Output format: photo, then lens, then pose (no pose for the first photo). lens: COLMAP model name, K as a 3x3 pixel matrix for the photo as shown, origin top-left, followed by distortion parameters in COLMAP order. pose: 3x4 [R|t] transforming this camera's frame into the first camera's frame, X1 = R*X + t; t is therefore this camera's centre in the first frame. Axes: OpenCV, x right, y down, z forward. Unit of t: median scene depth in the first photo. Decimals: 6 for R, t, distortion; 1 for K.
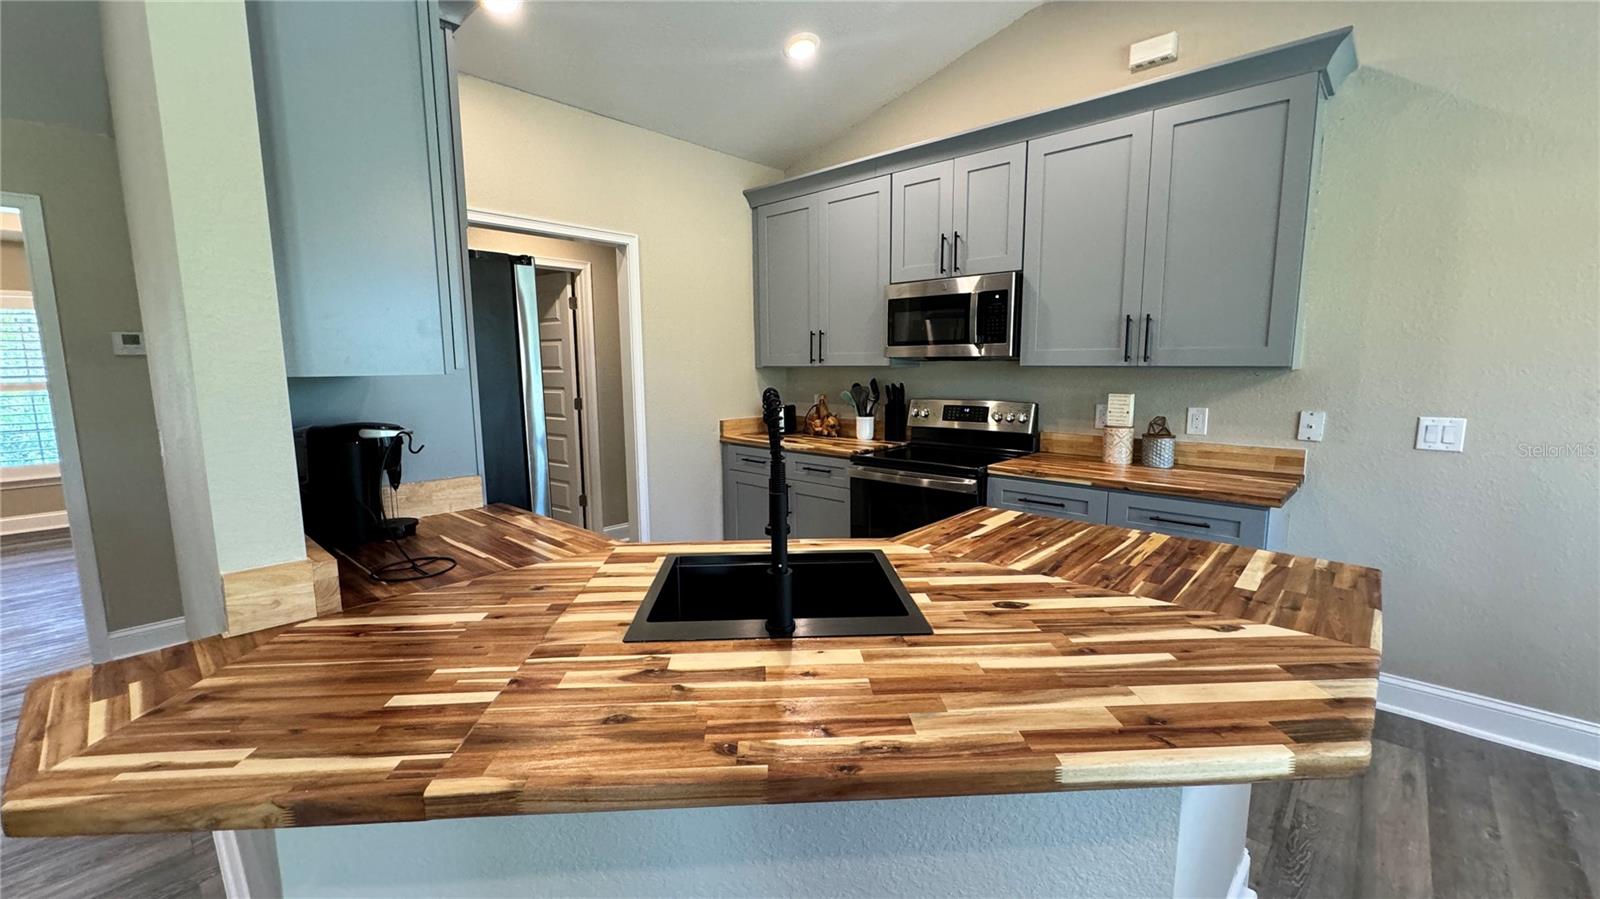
lens RADIAL K [[655.8, 0, 799.1], [0, 655.8, 441.7], [0, 0, 1]] dist [0.000551, 0.000098]
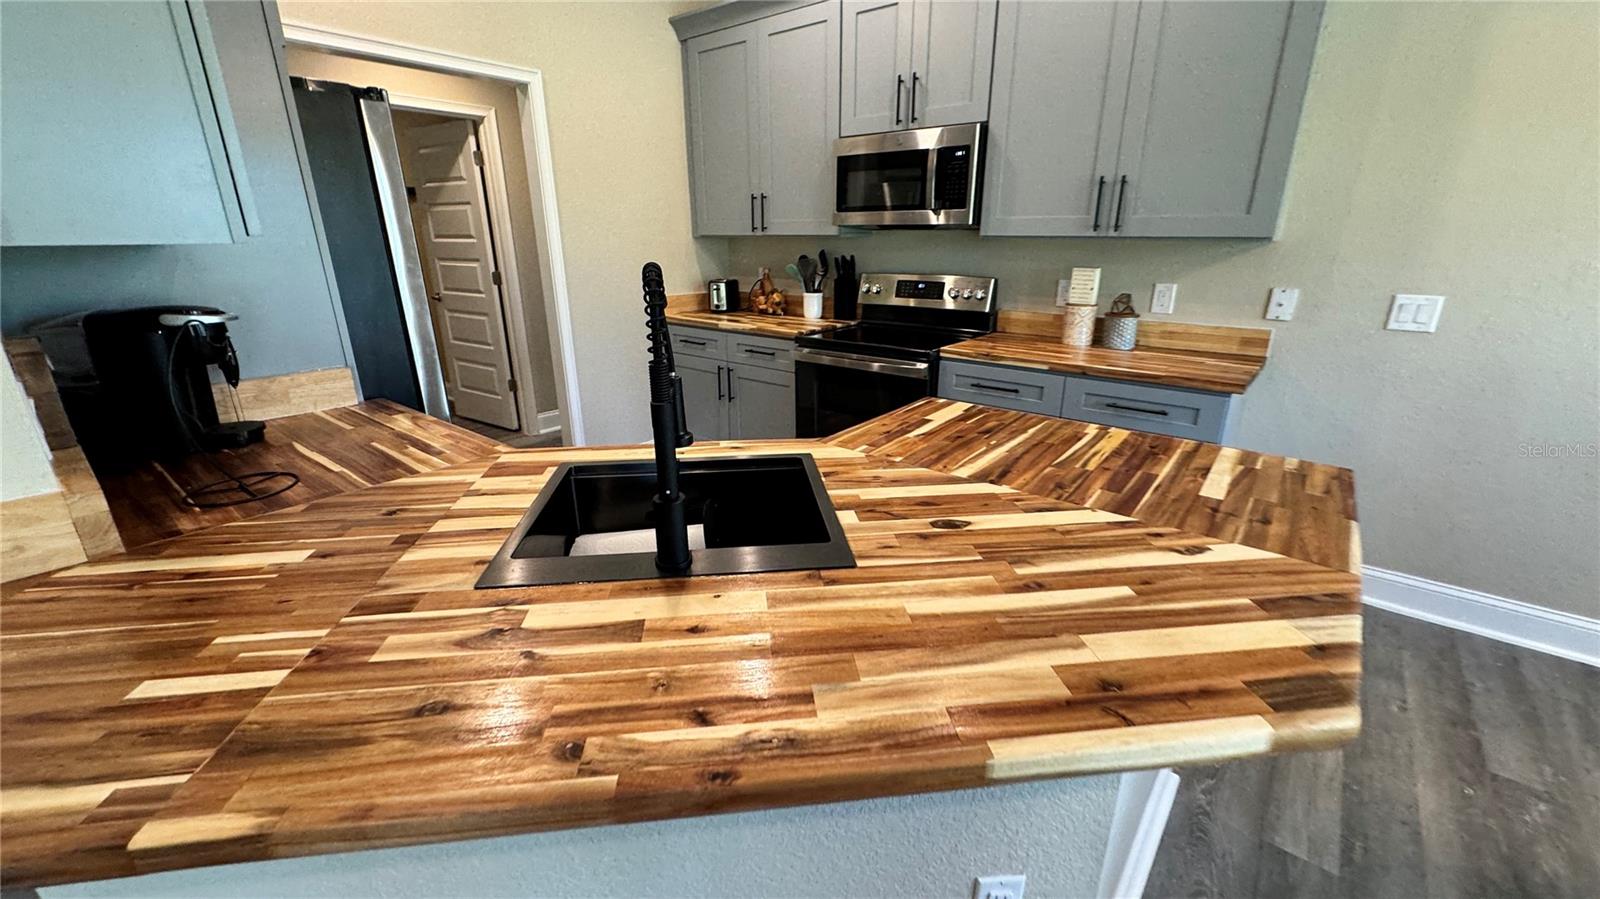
lens RADIAL K [[655.8, 0, 802.0], [0, 655.8, 447.6], [0, 0, 1]] dist [0.000551, 0.000098]
pose [[0.997830, -0.016568, 0.063728, 0.062444], [0.003763, 0.980592, 0.196024, -0.015803], [-0.065739, -0.195359, 0.978526, 0.157171]]
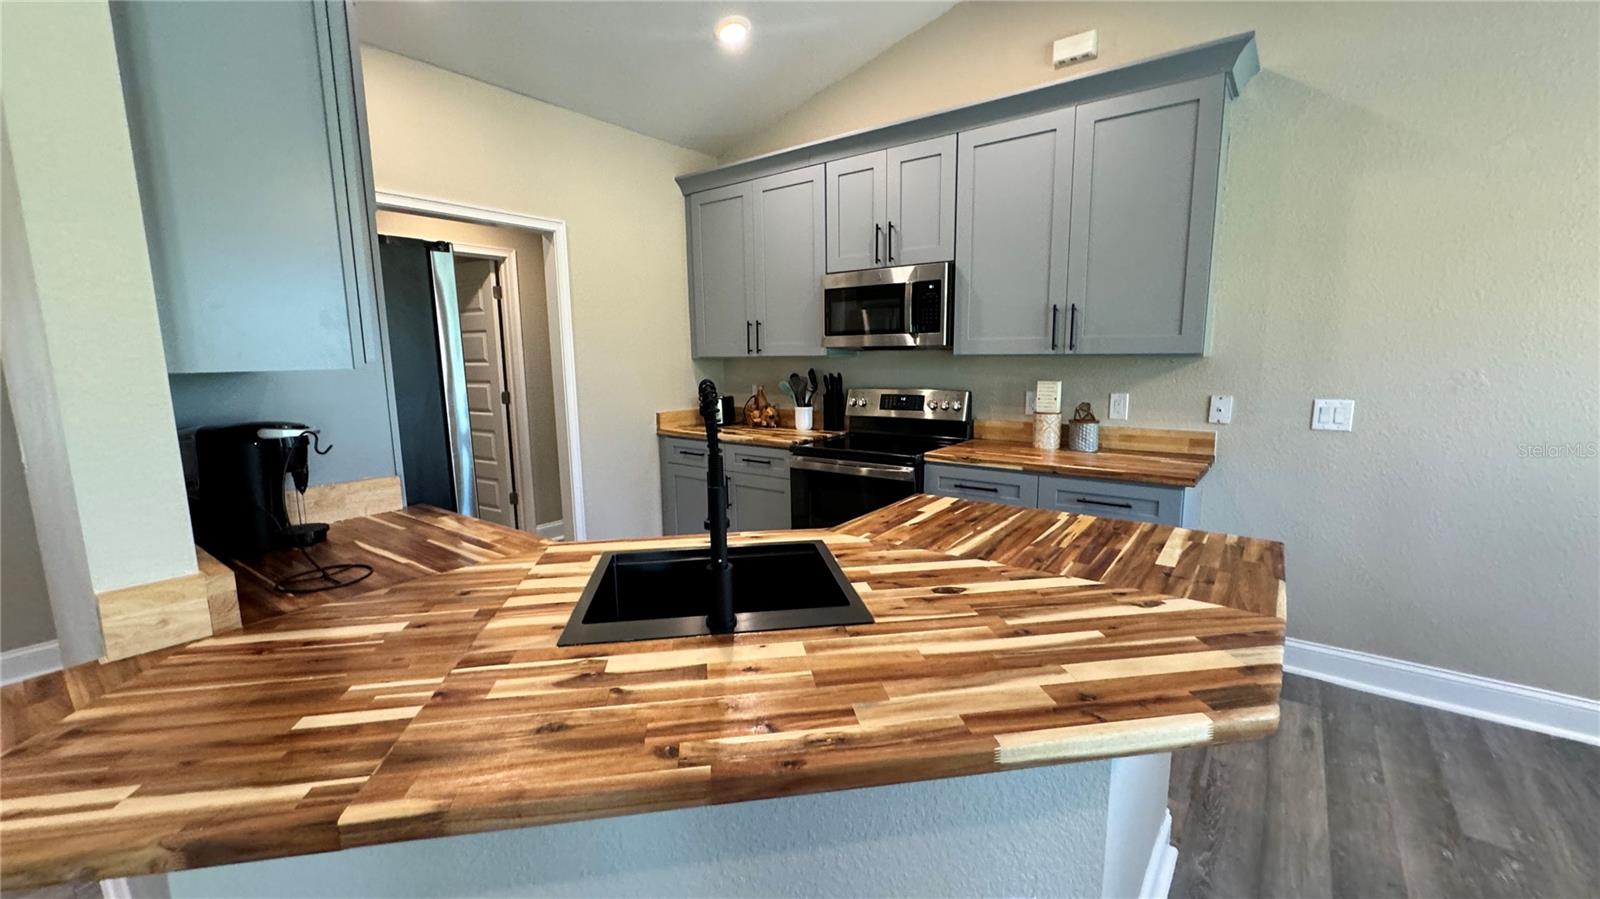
lens RADIAL K [[655.8, 0, 802.4], [0, 655.8, 442.1], [0, 0, 1]] dist [0.000551, 0.000098]
pose [[0.995116, -0.020372, 0.096588, 0.002019], [0.018875, 0.999688, 0.016387, -0.001962], [-0.096892, -0.014484, 0.995190, 0.009086]]
